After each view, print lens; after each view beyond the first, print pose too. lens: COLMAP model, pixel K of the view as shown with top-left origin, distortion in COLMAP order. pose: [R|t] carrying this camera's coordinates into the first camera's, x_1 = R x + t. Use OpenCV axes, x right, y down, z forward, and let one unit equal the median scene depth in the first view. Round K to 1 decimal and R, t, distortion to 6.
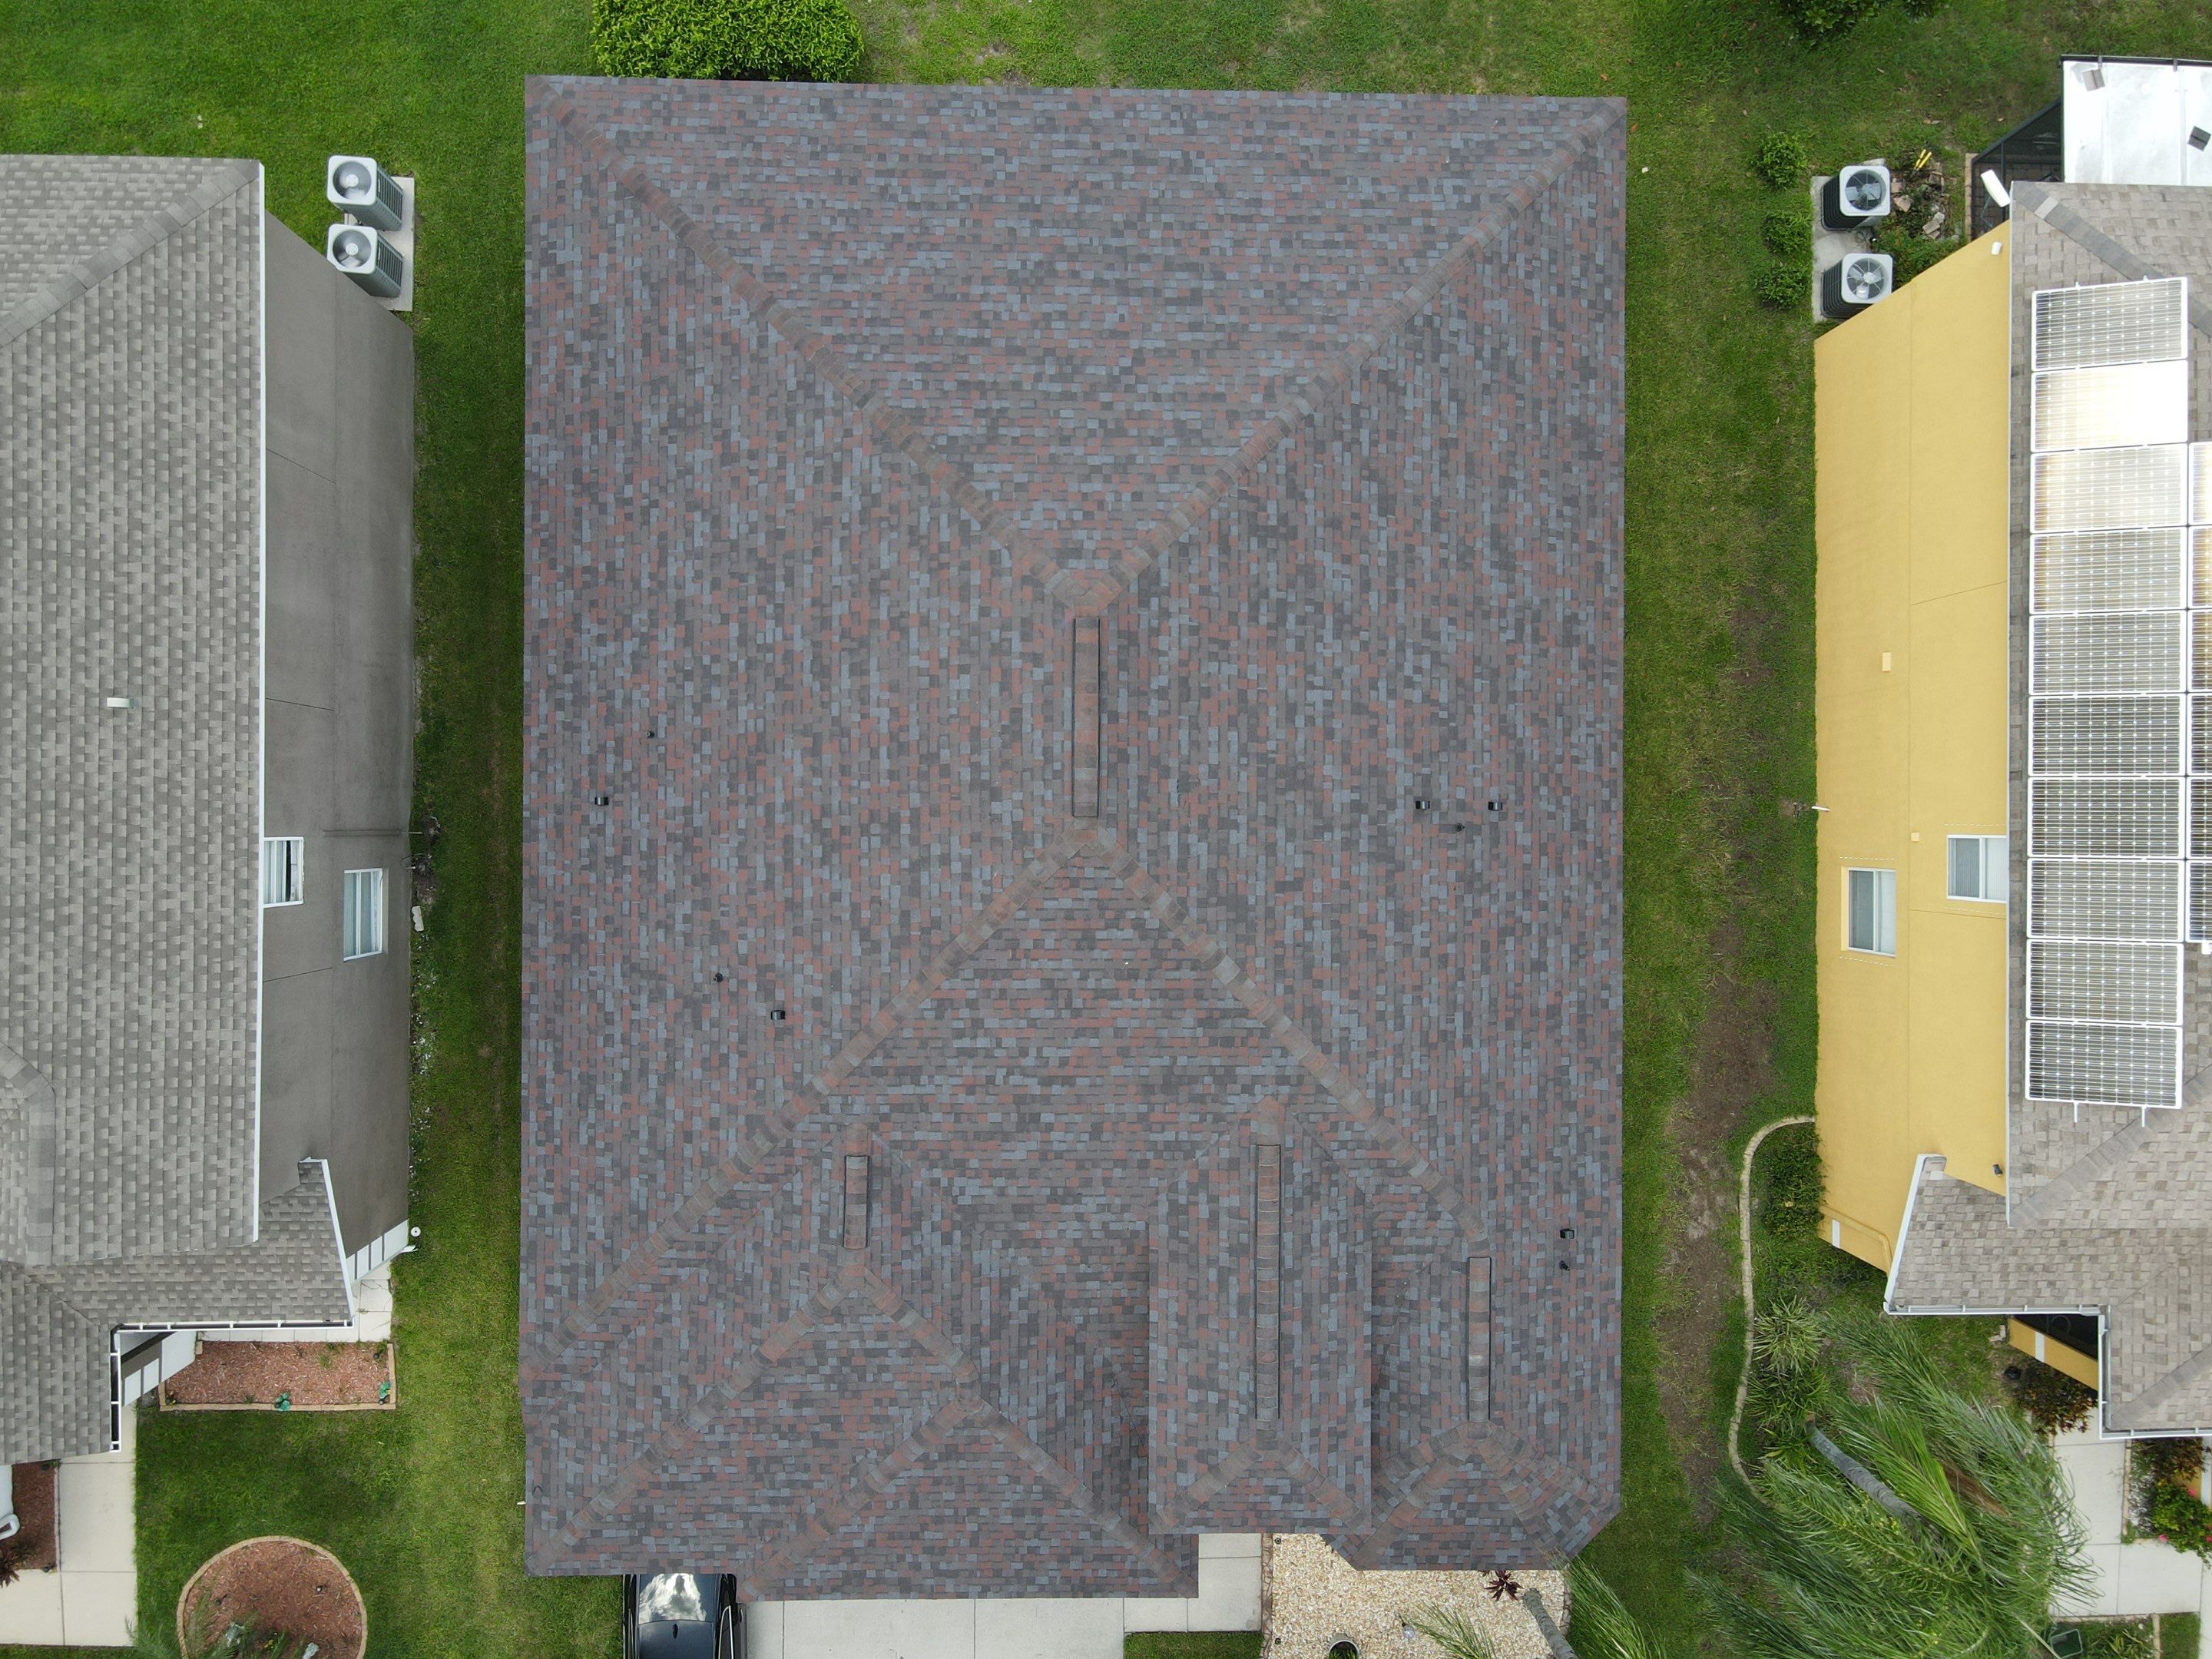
lens RADIAL K [[1575.4, 0, 1077.4], [0, 1575.4, 799.5], [0, 0, 1]] dist [0.009116, 0.005321]
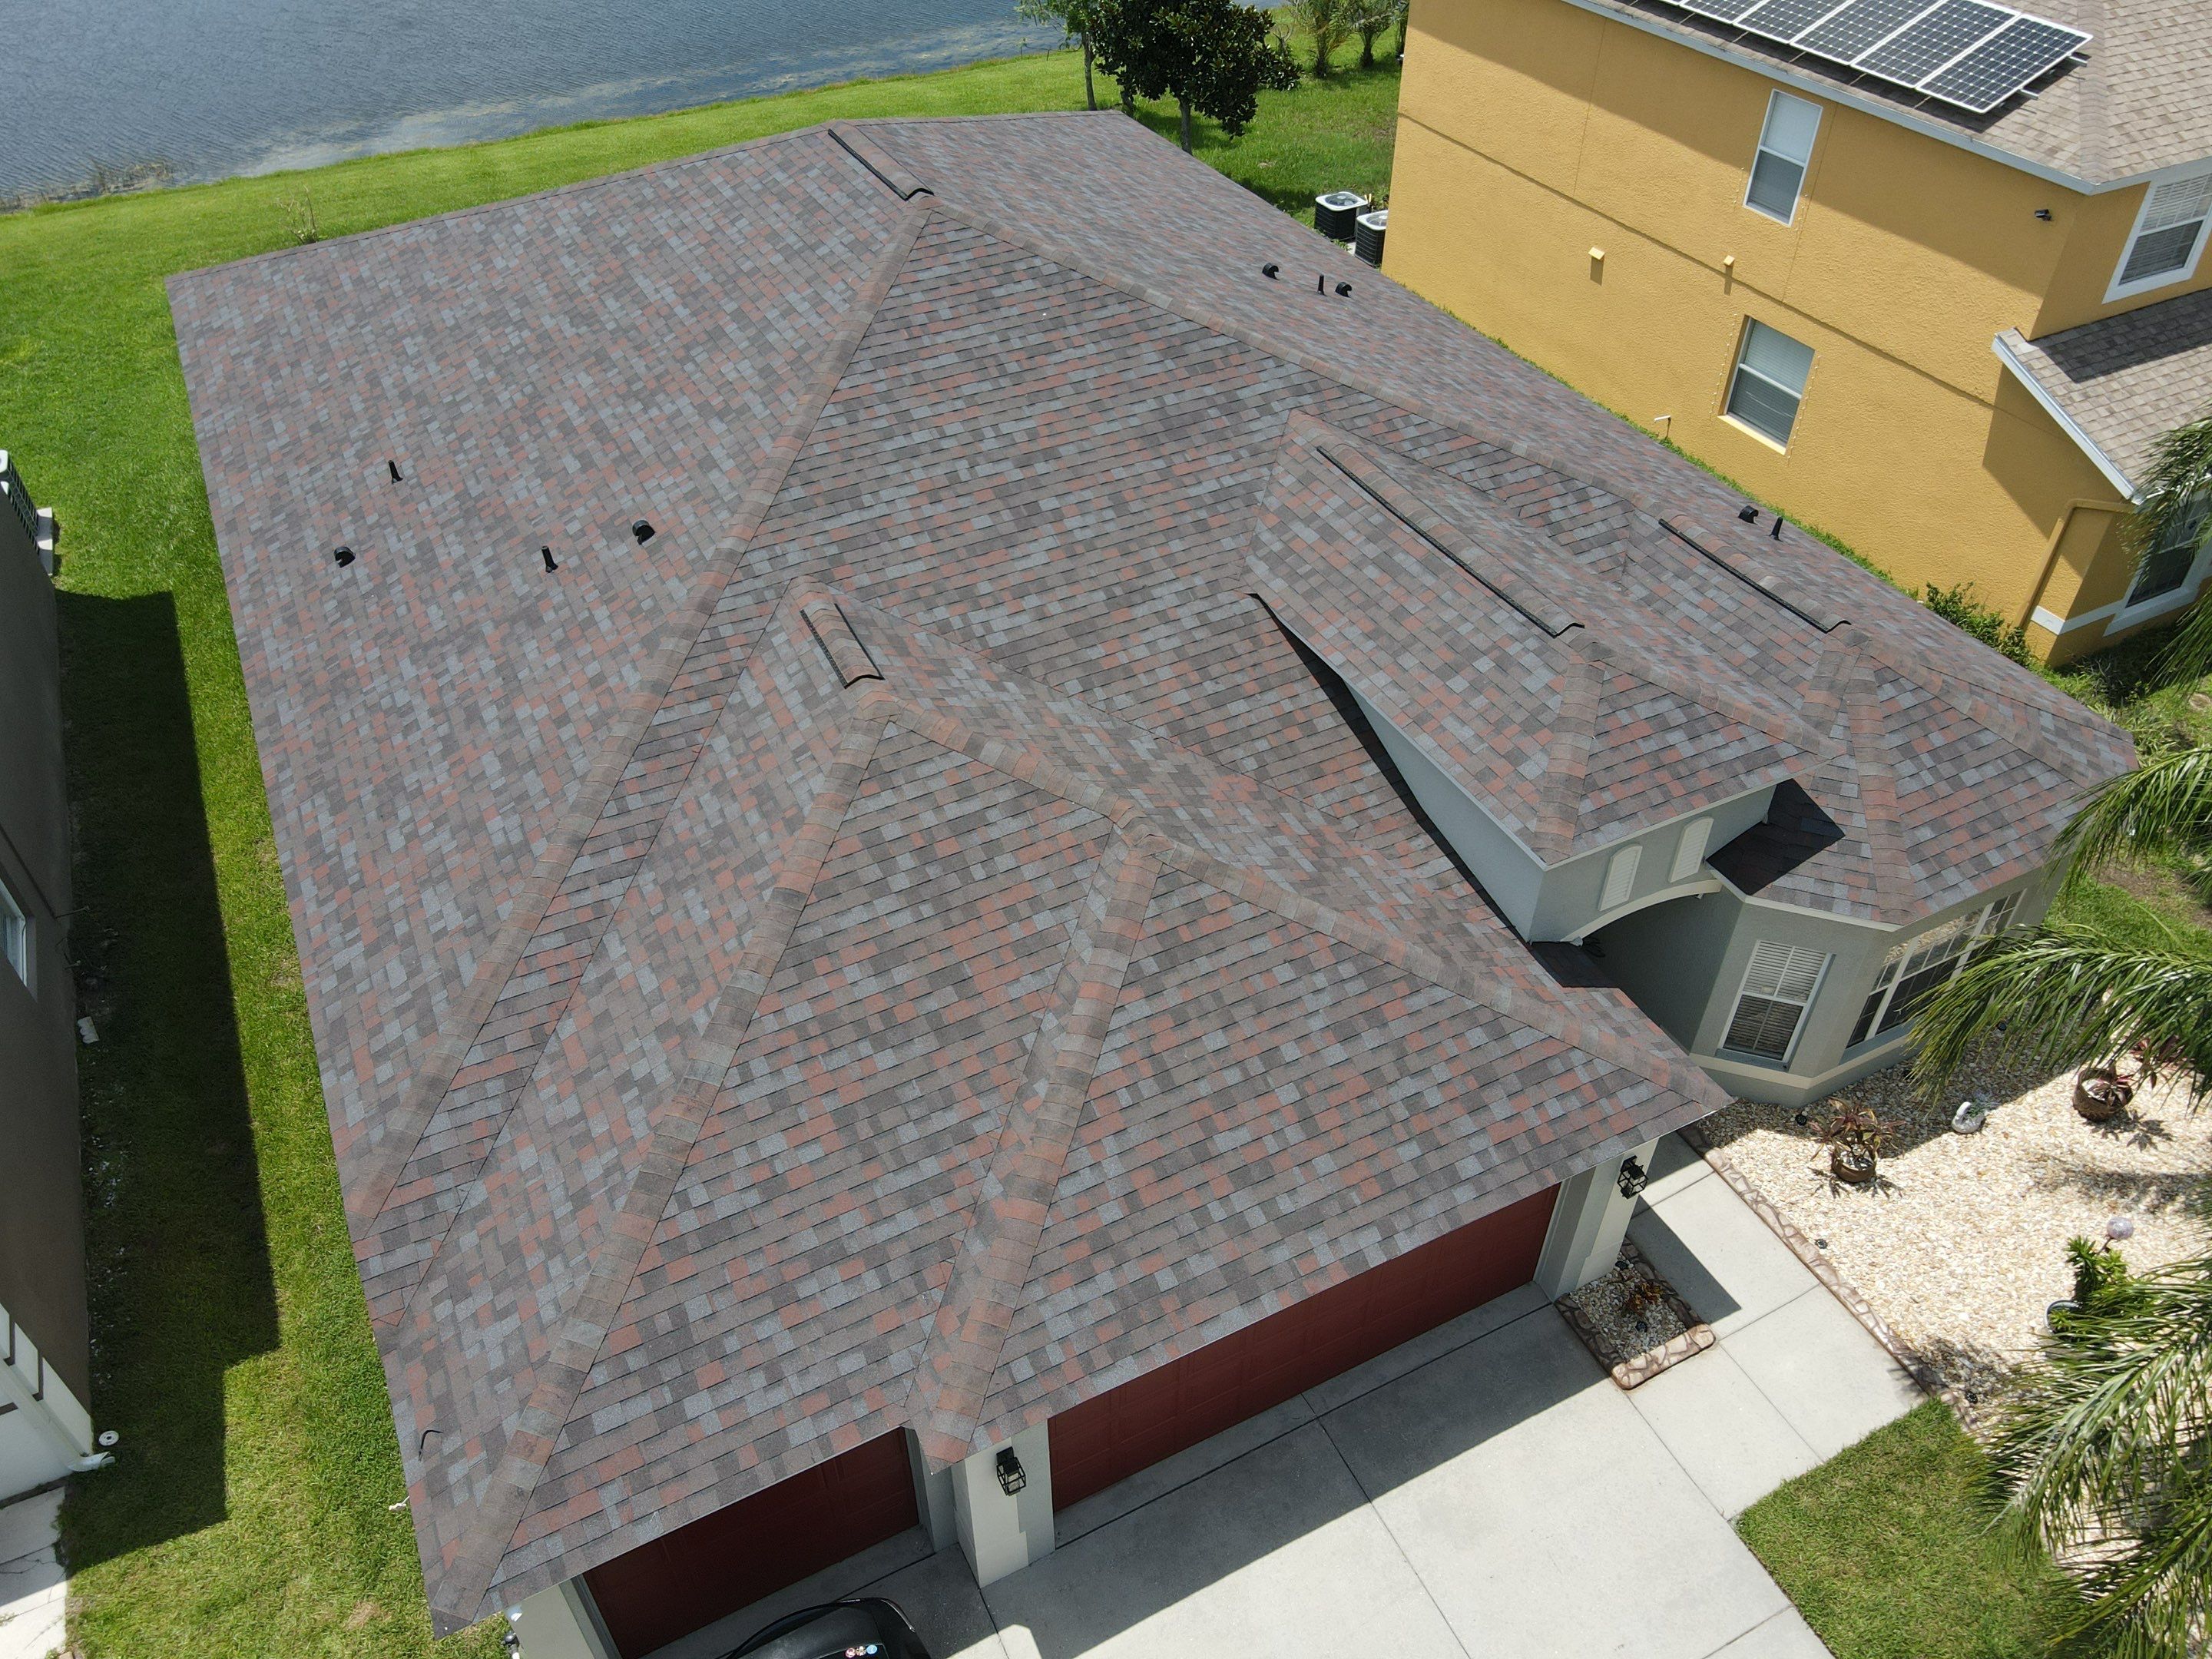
lens RADIAL K [[1629.1, 0, 1048.8], [0, 1629.1, 796.4], [0, 0, 1]] dist [-0.014742, 0.010450]
pose [[0.896484, -0.319470, 0.307009, -0.282942], [0.441481, 0.585343, -0.680050, 0.767059], [0.037550, 0.745193, 0.665791, 0.593913]]
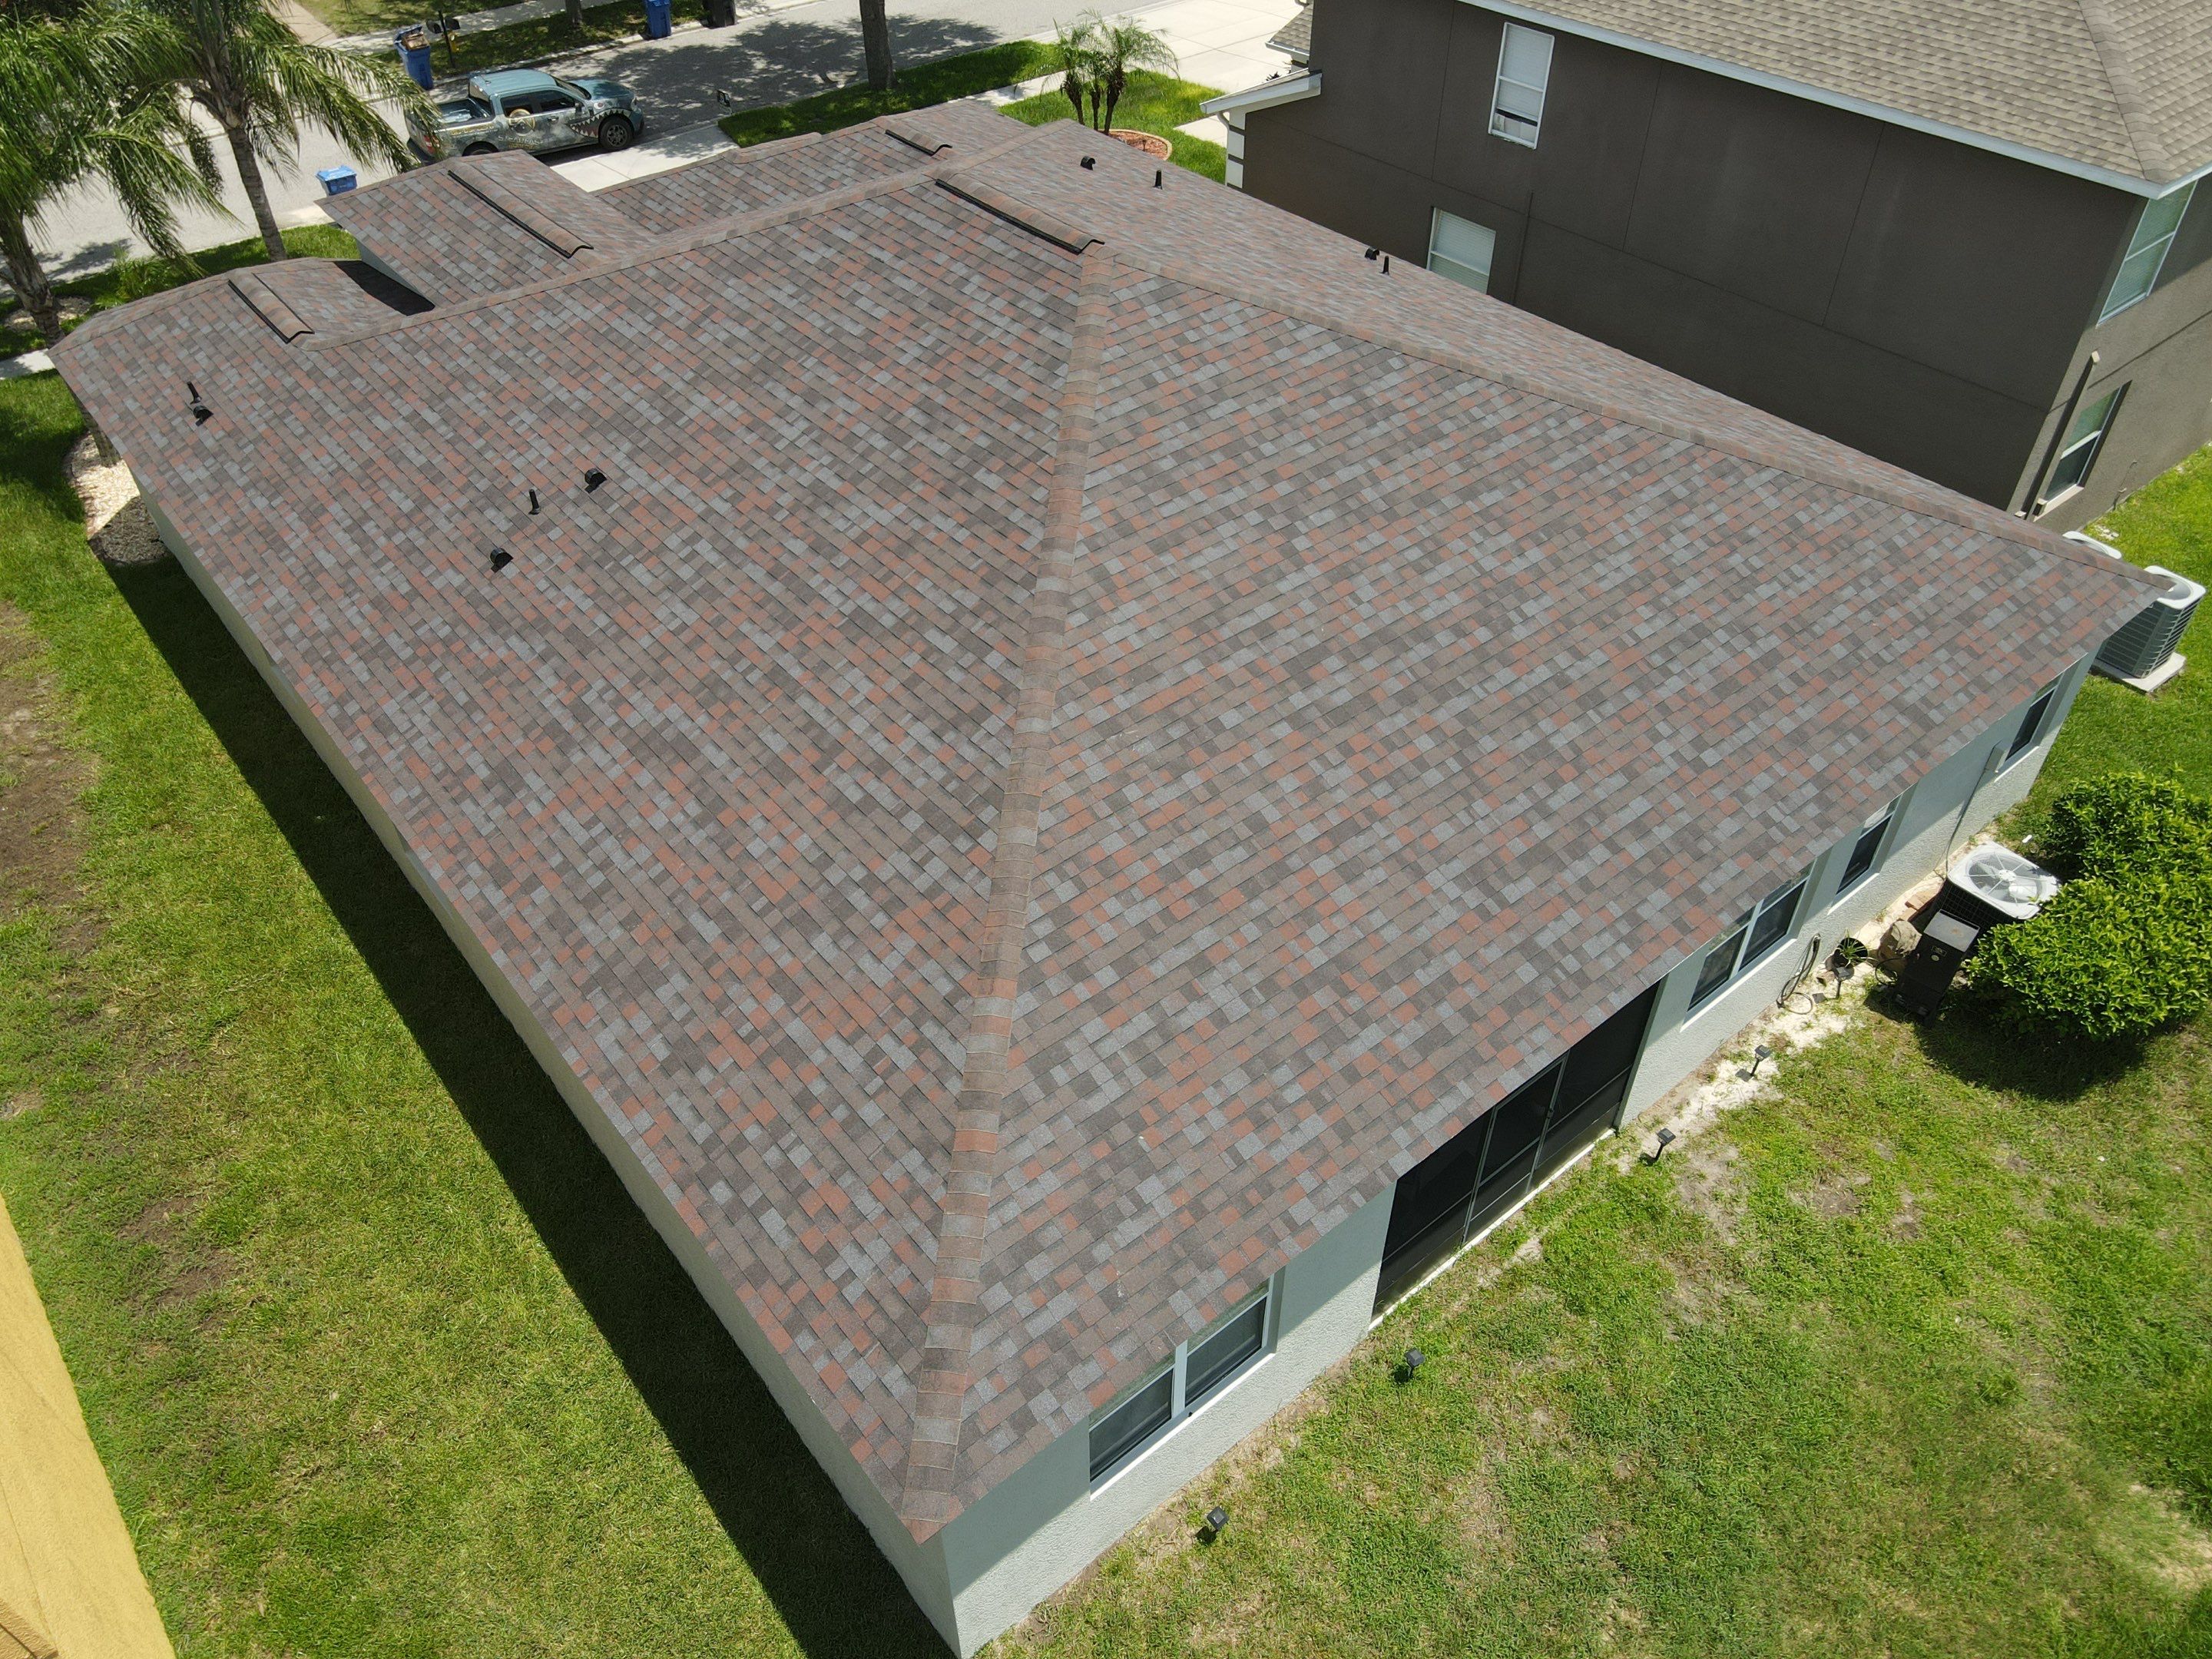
lens RADIAL K [[1649.7, 0, 1089.5], [0, 1649.7, 824.9], [0, 0, 1]] dist [-0.047709, 0.116669]
pose [[-0.776614, 0.413968, -0.474869, 0.473157], [-0.629922, -0.500362, 0.594000, -0.683280], [0.008290, 0.760440, 0.649356, 0.623644]]
